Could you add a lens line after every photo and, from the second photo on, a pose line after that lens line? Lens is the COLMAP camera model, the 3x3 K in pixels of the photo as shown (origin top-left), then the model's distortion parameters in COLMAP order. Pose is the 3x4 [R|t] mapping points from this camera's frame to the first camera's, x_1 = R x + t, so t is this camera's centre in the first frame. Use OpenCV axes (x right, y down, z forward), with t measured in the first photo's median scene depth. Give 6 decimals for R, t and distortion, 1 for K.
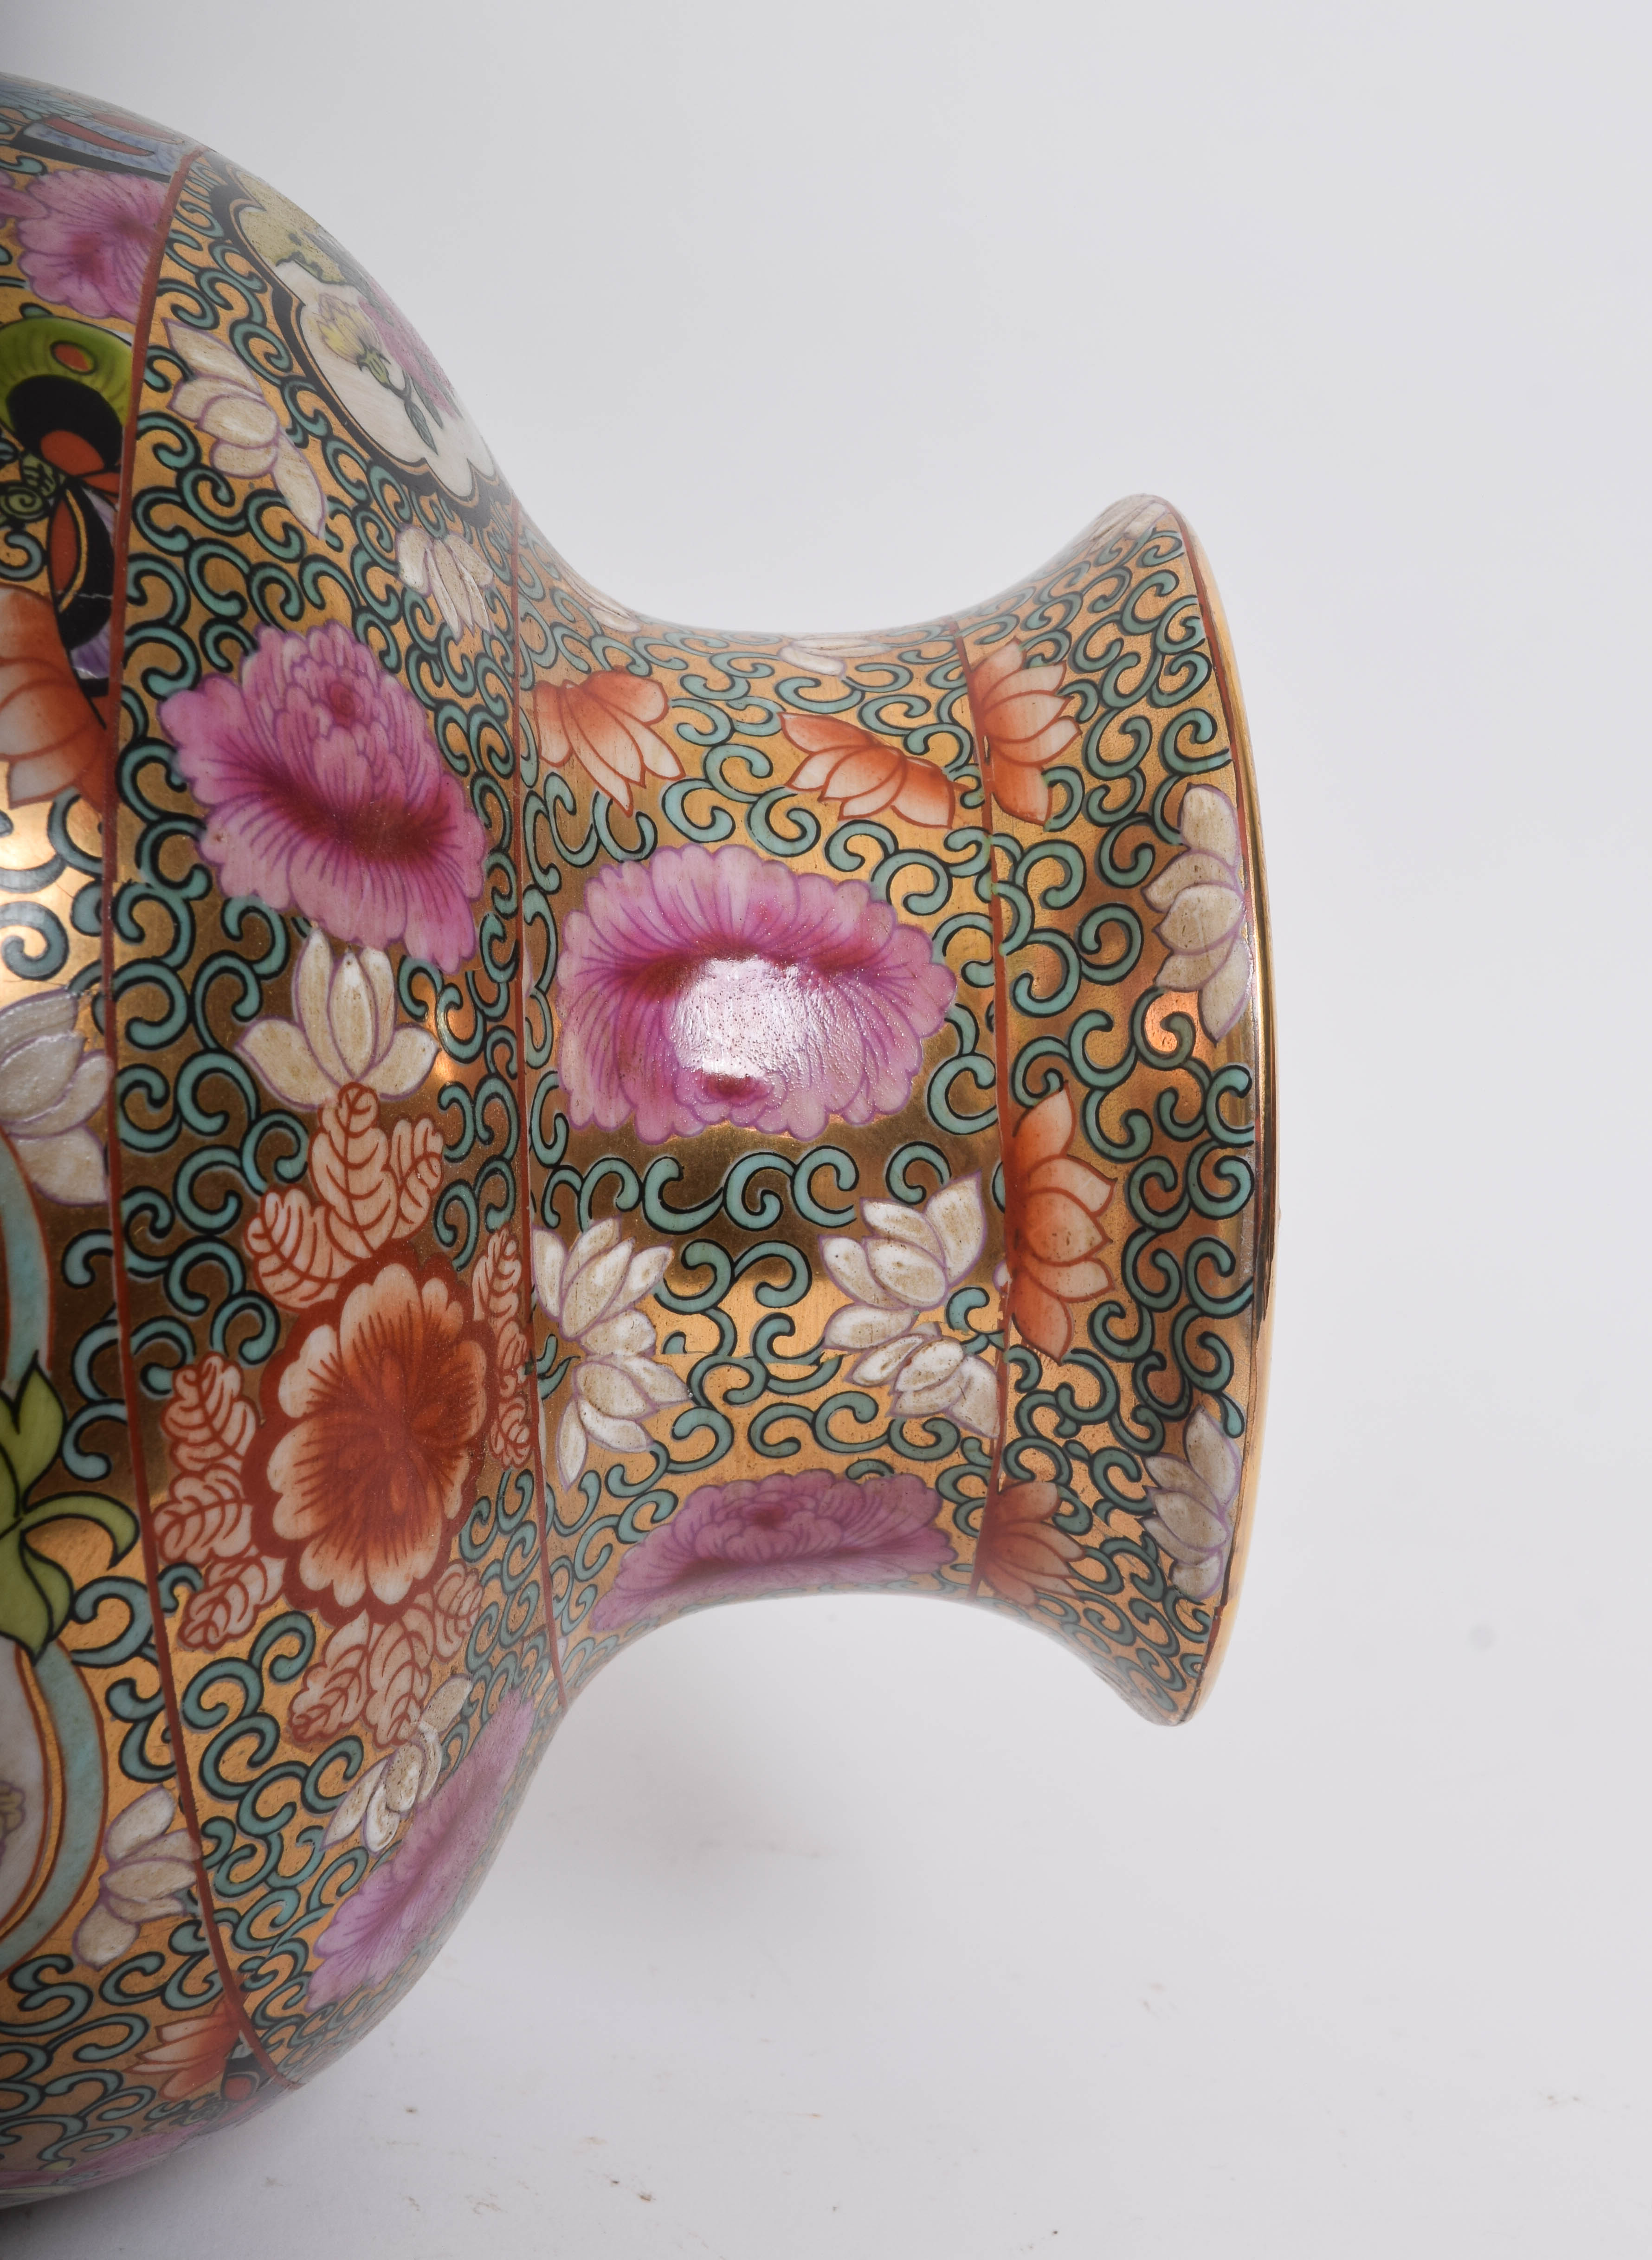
lens RADIAL K [[3241.3, 0, 940.5], [0, 3241.3, 1154.9], [0, 0, 1]] dist [-0.023154, -0.034759]
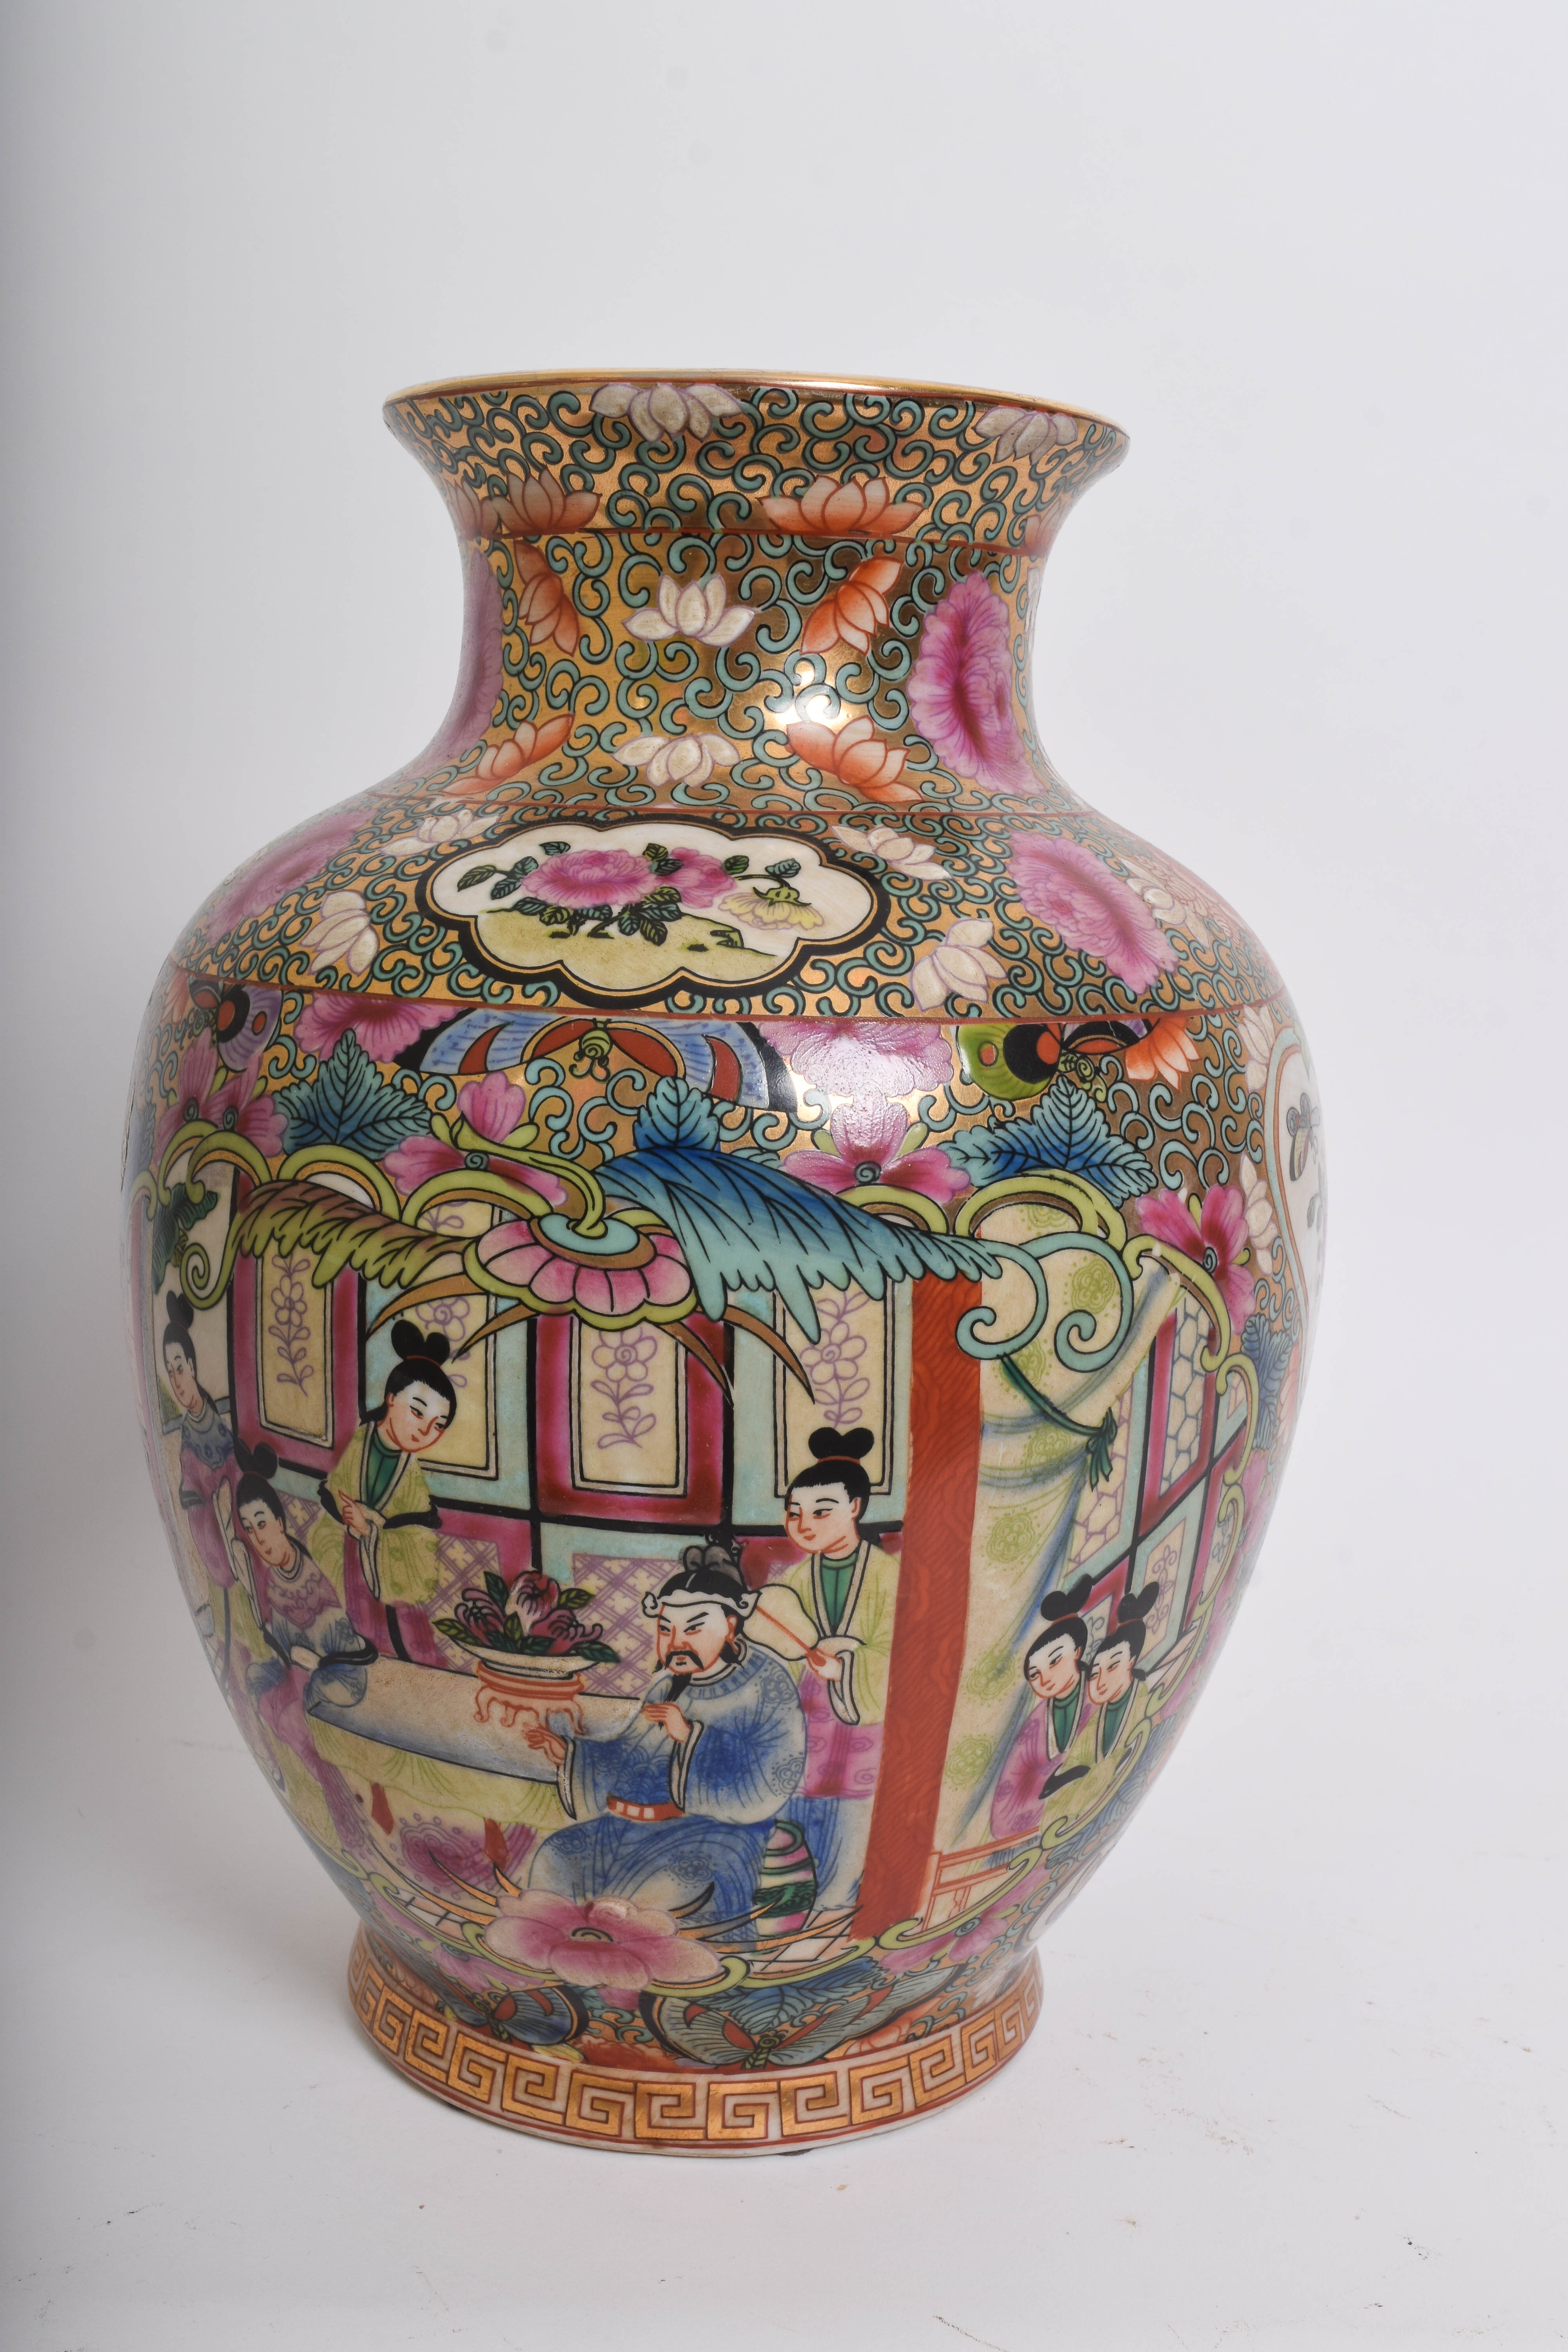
lens RADIAL K [[2732.8, 0, 783.3], [0, 2732.8, 1184.7], [0, 0, 1]] dist [-0.024316, -0.019773]
pose [[0.126342, -0.974101, -0.187525, -0.060820], [0.497474, -0.101333, 0.861540, -1.556324], [-0.858229, -0.202137, 0.471787, 0.333466]]
